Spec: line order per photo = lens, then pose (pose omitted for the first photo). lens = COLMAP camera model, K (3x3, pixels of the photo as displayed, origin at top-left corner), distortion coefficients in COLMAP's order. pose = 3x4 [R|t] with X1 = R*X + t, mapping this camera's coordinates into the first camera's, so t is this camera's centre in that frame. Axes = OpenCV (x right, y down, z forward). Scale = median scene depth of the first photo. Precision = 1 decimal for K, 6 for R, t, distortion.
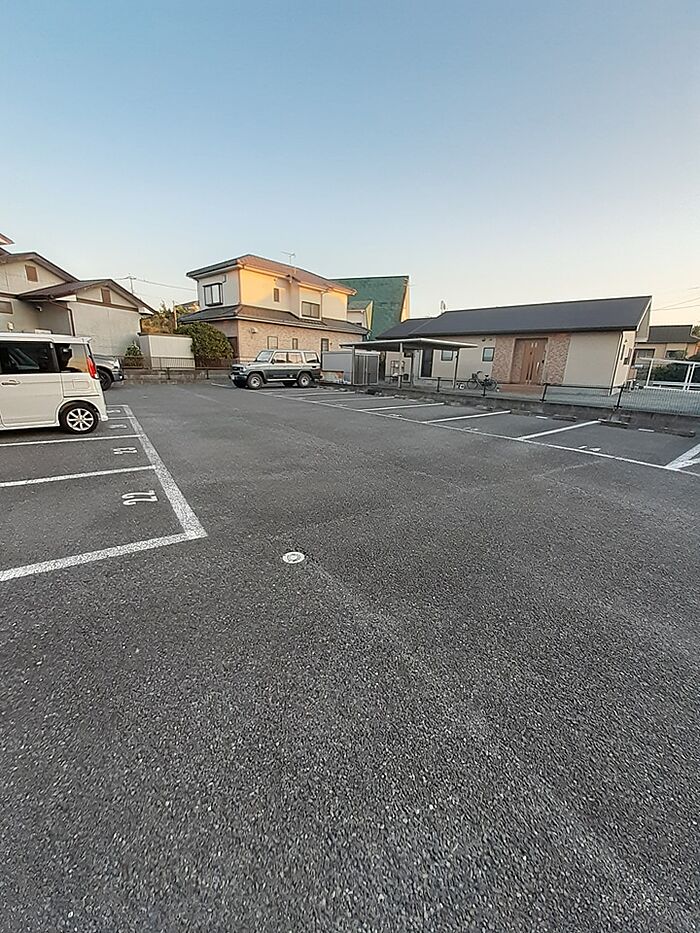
lens RADIAL K [[372.1, 0, 346.4], [0, 372.1, 471.2], [0, 0, 1]] dist [0.014213, -0.013924]
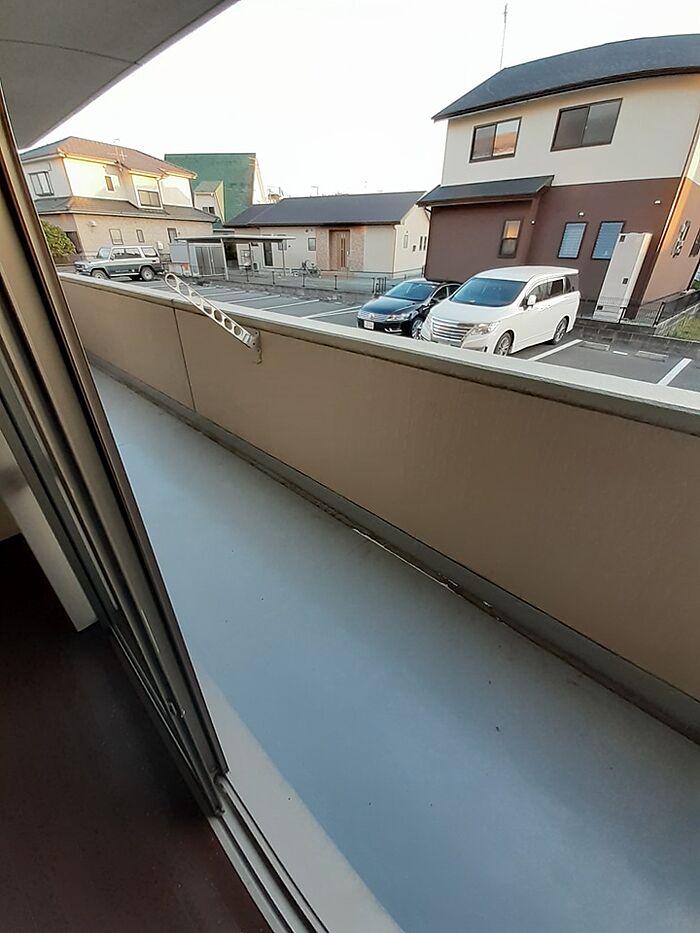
lens RADIAL K [[372.1, 0, 346.4], [0, 372.1, 471.2], [0, 0, 1]] dist [0.014213, -0.013924]
pose [[0.973537, -0.134036, 0.185096, 0.163921], [0.080243, 0.958860, 0.272301, 0.066730], [-0.213980, -0.250242, 0.944241, -0.330076]]
